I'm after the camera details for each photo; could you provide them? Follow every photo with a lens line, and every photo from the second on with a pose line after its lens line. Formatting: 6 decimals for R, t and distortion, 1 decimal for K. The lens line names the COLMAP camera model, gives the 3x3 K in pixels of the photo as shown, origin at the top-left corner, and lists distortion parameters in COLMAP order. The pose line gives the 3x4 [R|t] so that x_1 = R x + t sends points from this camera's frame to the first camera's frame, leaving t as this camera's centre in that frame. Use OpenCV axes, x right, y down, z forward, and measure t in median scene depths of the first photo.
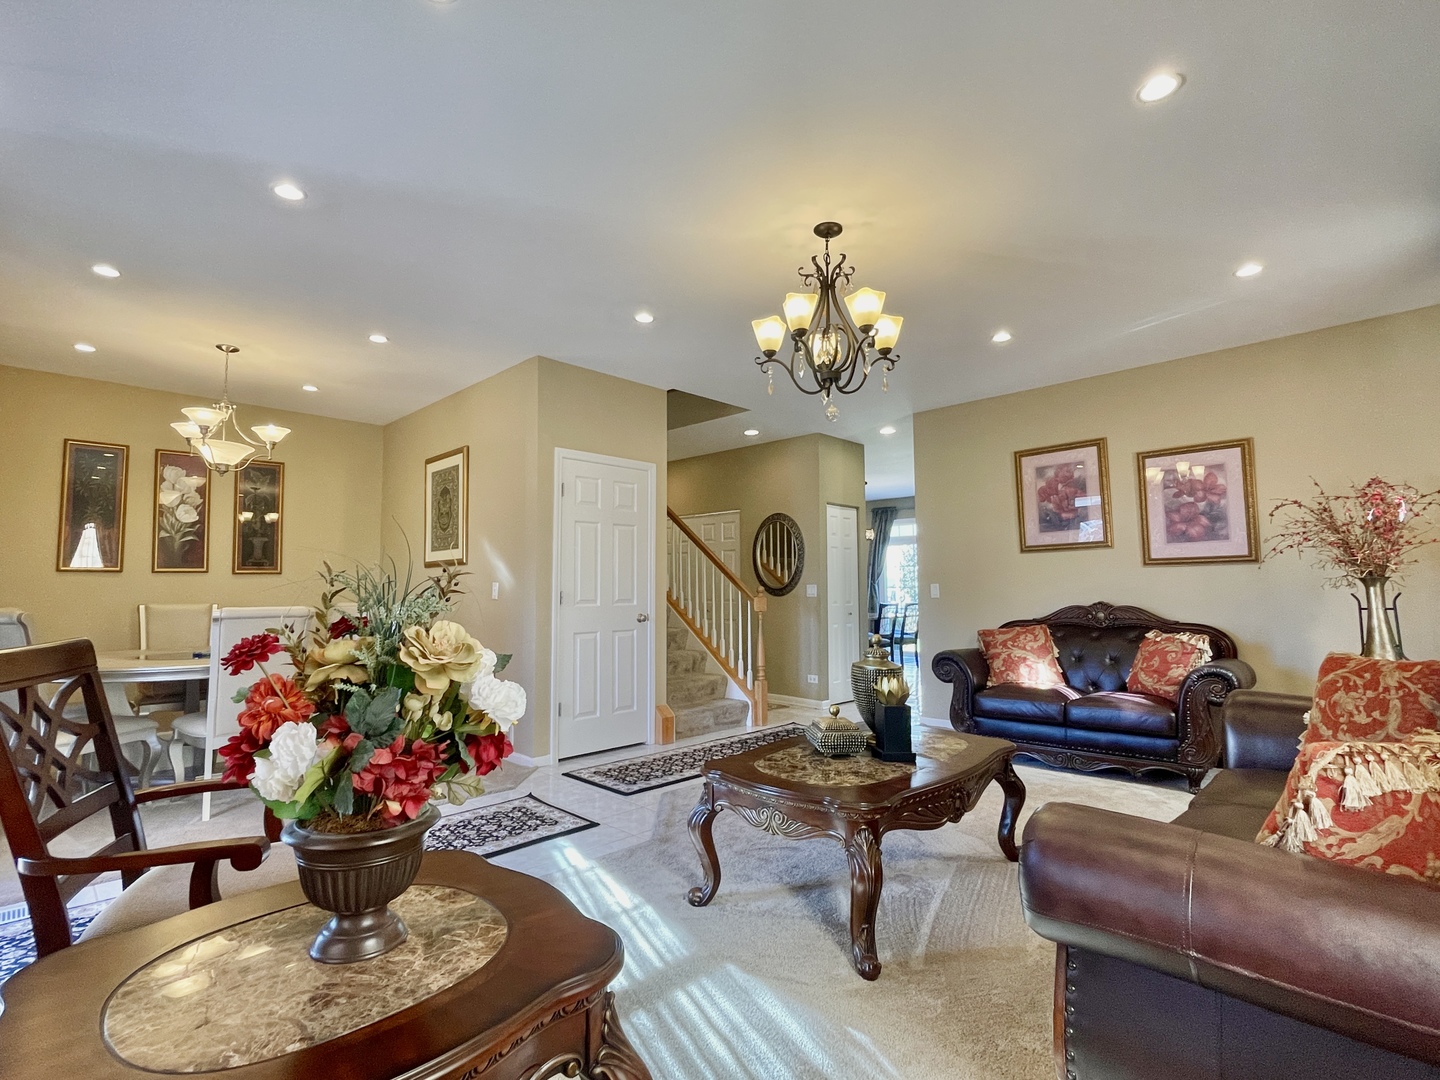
lens RADIAL K [[701.6, 0, 720.0], [0, 701.6, 540.0], [0, 0, 1]] dist [-0.001975, -0.000065]
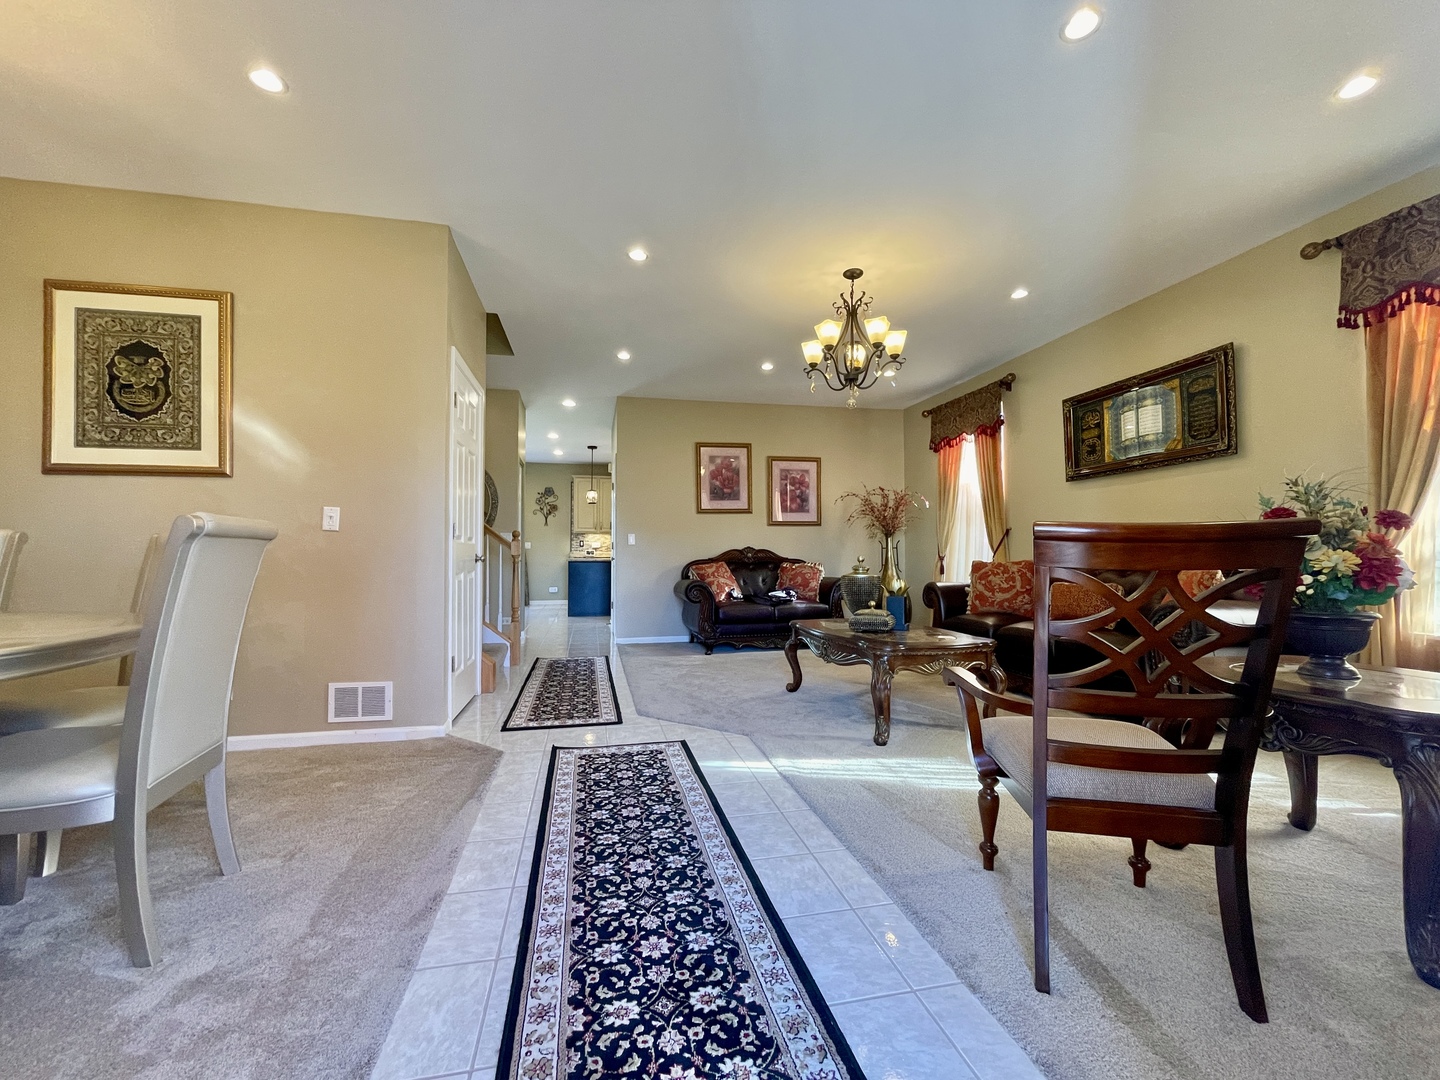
lens RADIAL K [[585.0, 0, 720.0], [0, 585.0, 540.0], [0, 0, 1]] dist [0.000091, -0.000040]
pose [[0.541725, 0.025672, 0.840163, -0.705006], [-0.060953, 0.998102, 0.008804, 0.075585], [-0.838343, -0.055980, 0.542262, 0.397269]]
